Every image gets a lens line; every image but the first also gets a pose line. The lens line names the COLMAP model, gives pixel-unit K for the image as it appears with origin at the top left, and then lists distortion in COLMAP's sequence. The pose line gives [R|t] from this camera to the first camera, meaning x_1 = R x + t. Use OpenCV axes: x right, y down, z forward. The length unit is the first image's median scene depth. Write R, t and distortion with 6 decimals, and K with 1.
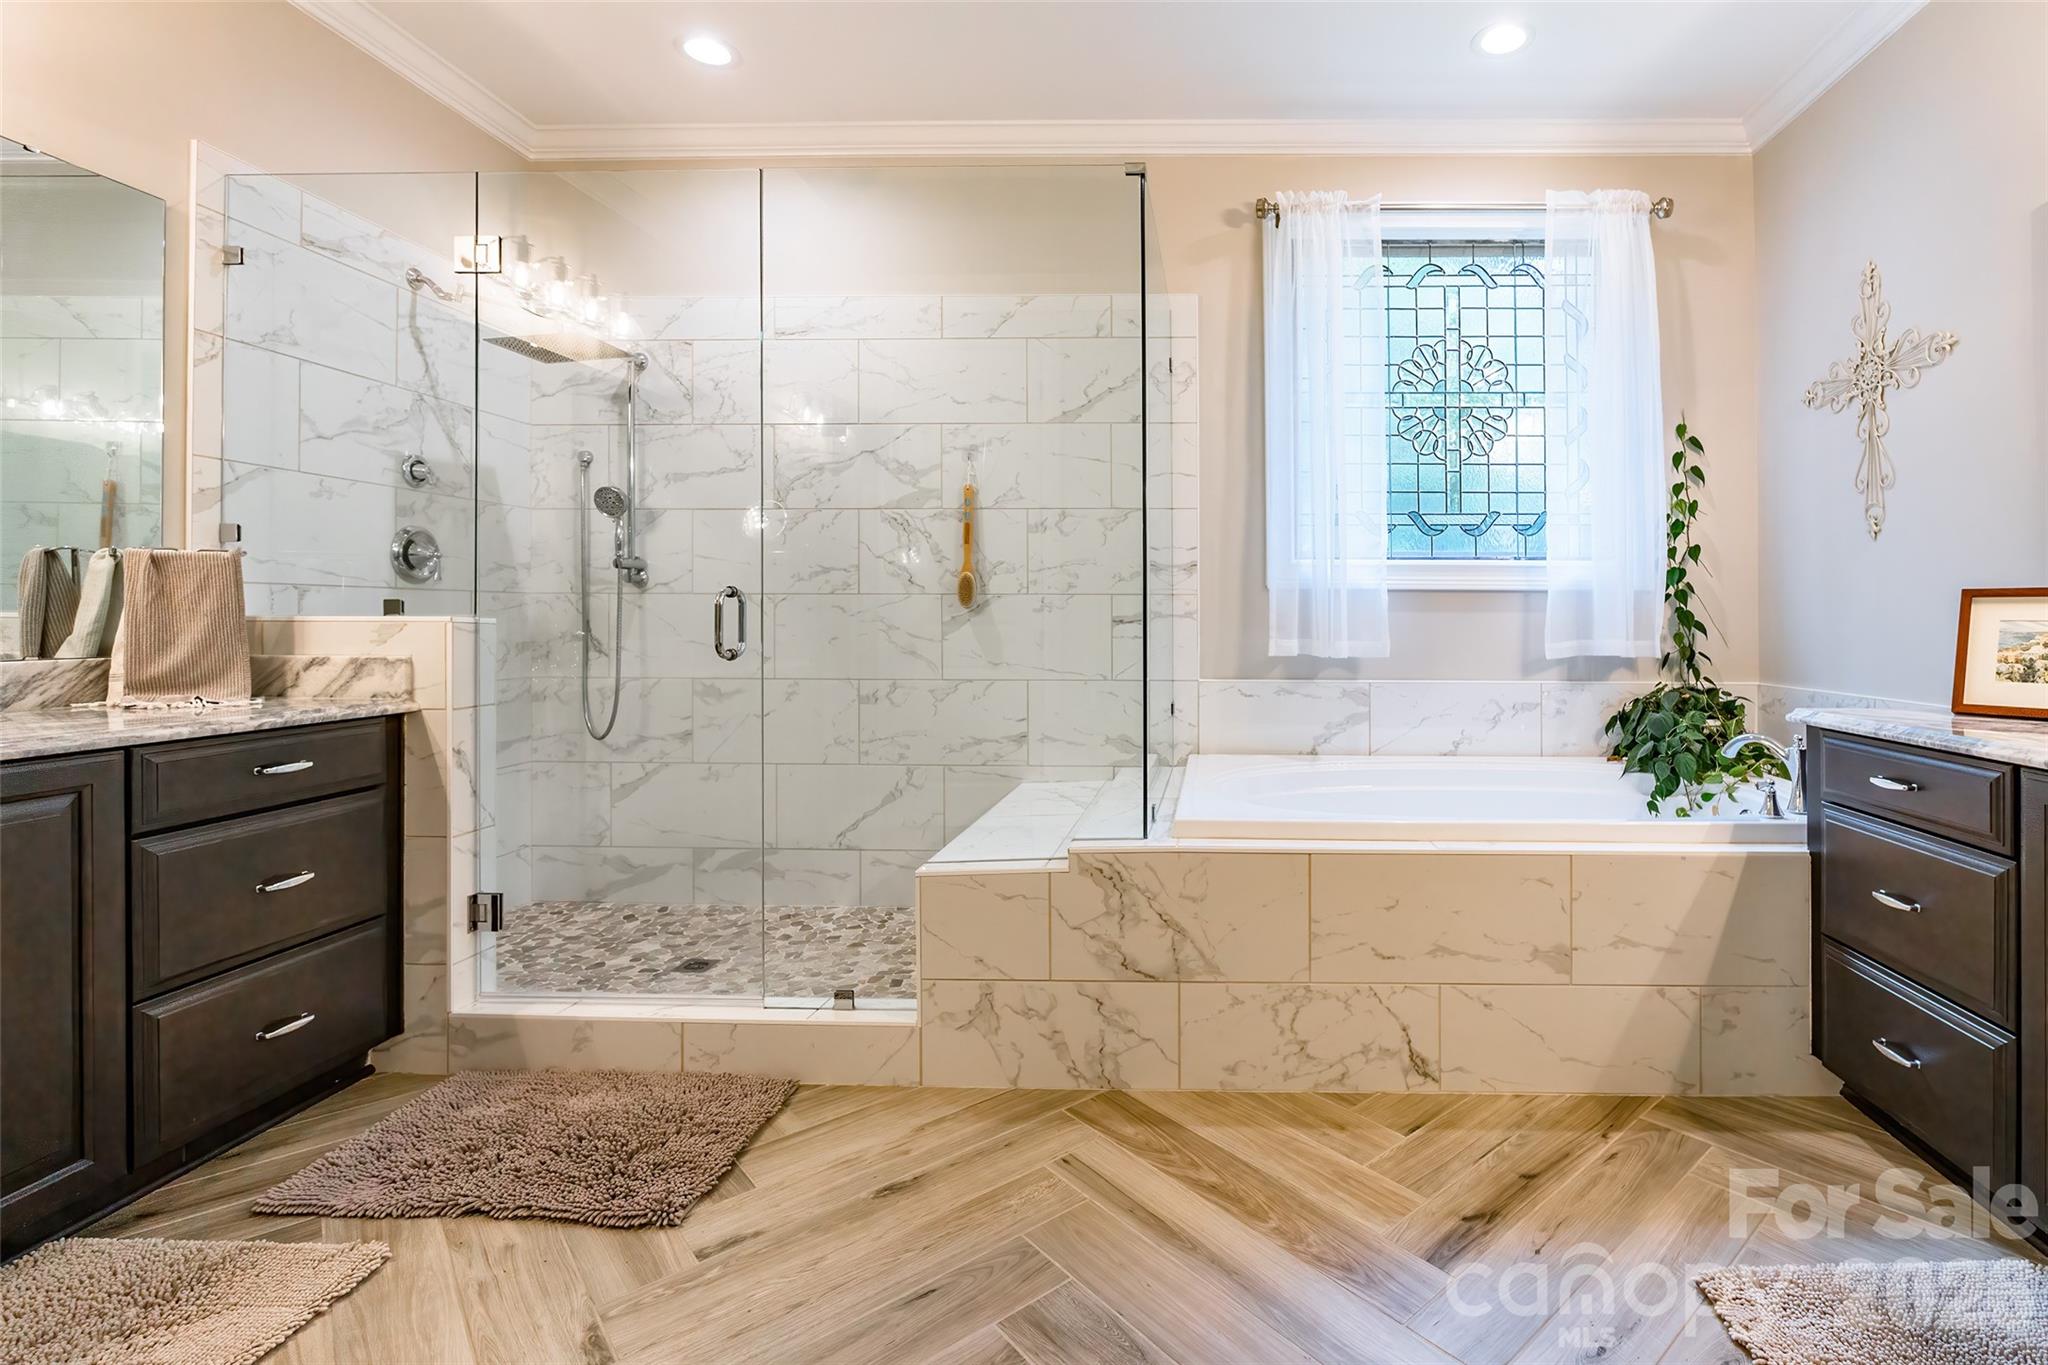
lens RADIAL K [[930.2, 0, 1014.3], [0, 930.2, 613.4], [0, 0, 1]] dist [-0.010332, -0.000037]
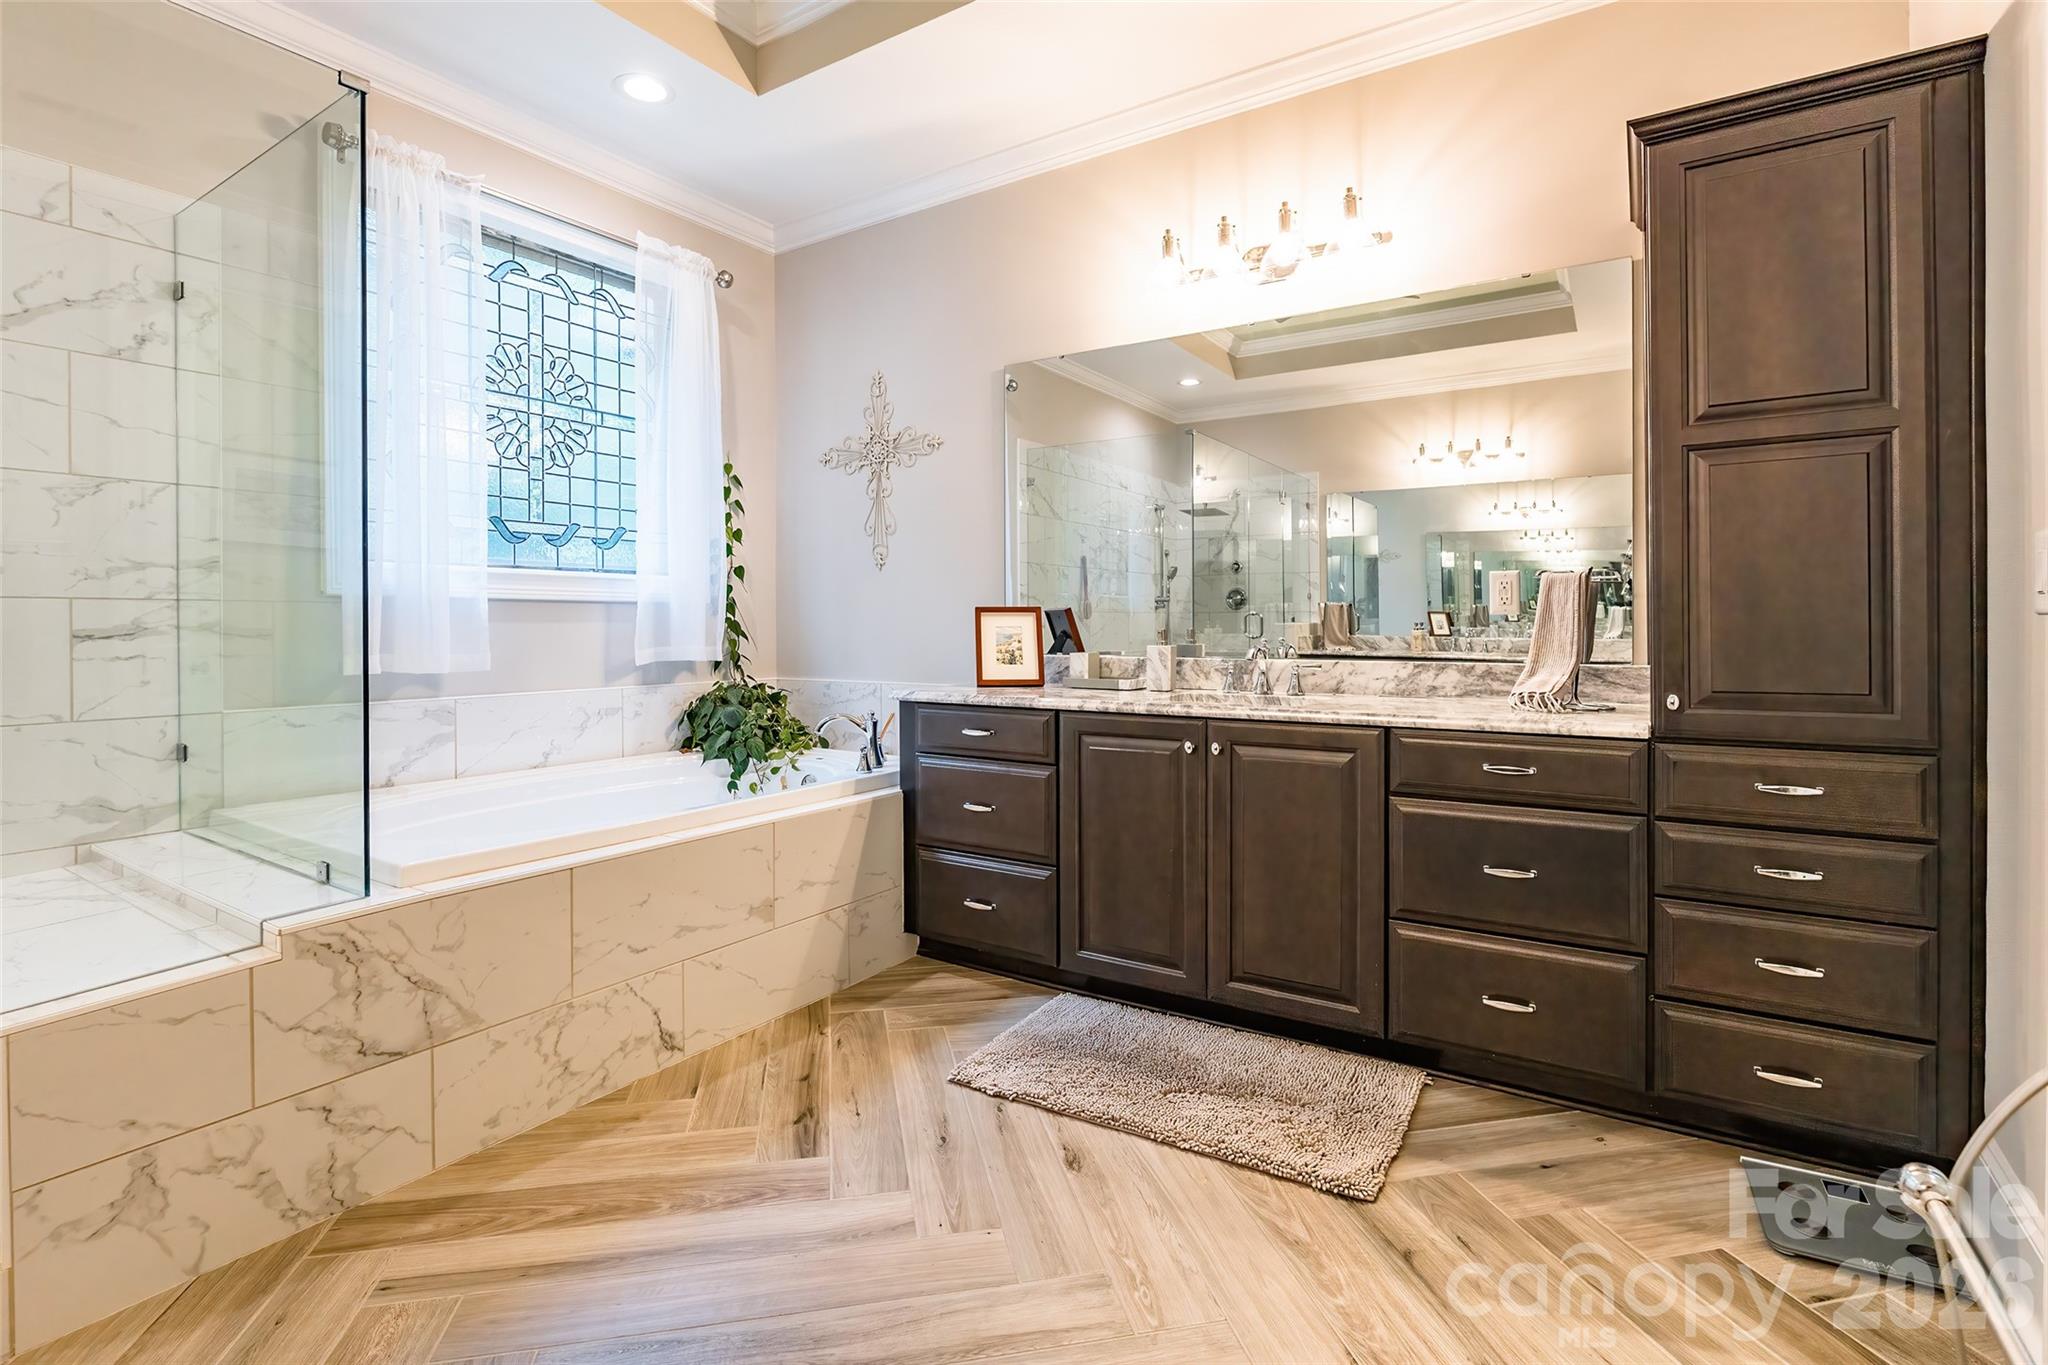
lens RADIAL K [[953.9, 0, 1024.0], [0, 953.9, 629.1], [0, 0, 1]] dist [-0.004892, -0.000160]
pose [[0.538558, -0.009019, 0.842540, -0.250782], [0.003449, 0.999958, 0.008500, -0.002084], [-0.842581, -0.001672, 0.538567, 0.045863]]
